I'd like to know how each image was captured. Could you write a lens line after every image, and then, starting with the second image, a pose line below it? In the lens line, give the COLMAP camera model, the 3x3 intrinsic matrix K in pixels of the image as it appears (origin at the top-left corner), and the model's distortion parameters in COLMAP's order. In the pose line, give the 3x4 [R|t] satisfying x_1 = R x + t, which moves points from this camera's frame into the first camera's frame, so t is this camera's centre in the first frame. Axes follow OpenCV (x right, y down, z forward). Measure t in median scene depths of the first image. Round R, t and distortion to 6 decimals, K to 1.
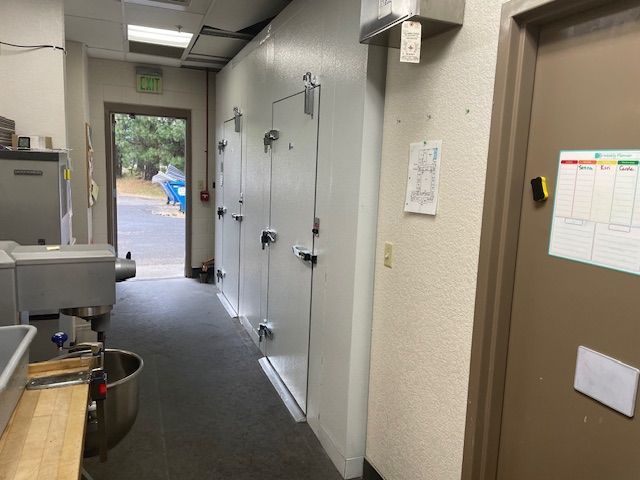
lens RADIAL K [[463.0, 0, 320.0], [0, 463.0, 231.3], [0, 0, 1]] dist [0.091653, -0.101957]
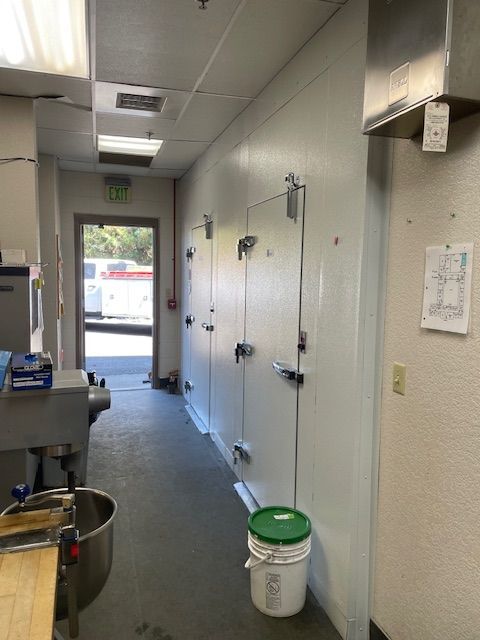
lens RADIAL K [[465.5, 0, 238.3], [0, 465.5, 309.7], [0, 0, 1]] dist [0.074081, -0.068652]
pose [[0.995873, -0.016349, -0.089270, -0.051993], [0.011648, 0.998531, -0.052925, -0.026347], [0.090004, 0.051667, 0.994600, 0.098609]]
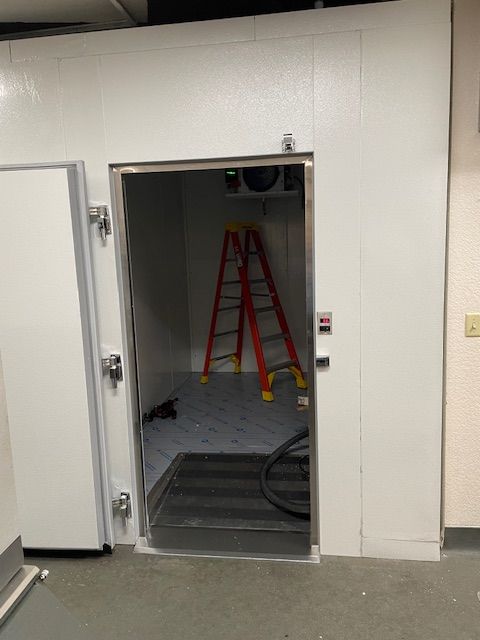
lens RADIAL K [[465.5, 0, 238.3], [0, 465.5, 309.7], [0, 0, 1]] dist [0.074081, -0.068652]
pose [[0.514317, -0.179328, 0.838641, -0.835490], [0.178435, 0.978869, 0.099884, -0.152722], [-0.838832, 0.098271, 0.535448, 0.708215]]
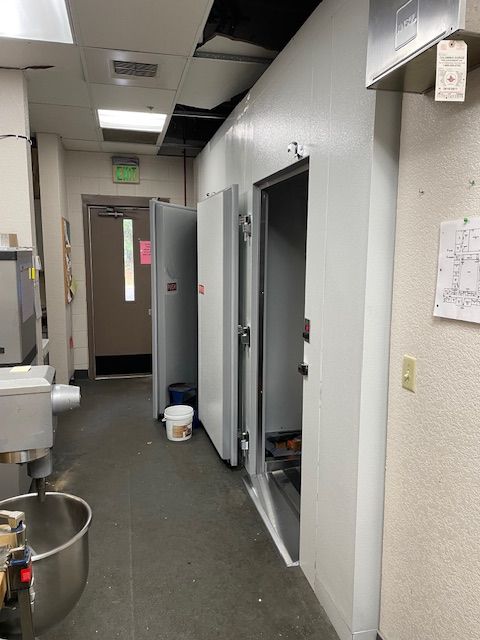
lens RADIAL K [[463.0, 0, 244.4], [0, 463.0, 313.6], [0, 0, 1]] dist [0.091653, -0.101957]
pose [[0.991452, -0.018836, -0.129103, -0.011215], [0.017962, 0.999807, -0.007933, -0.035551], [0.129228, 0.005546, 0.991599, 0.183852]]
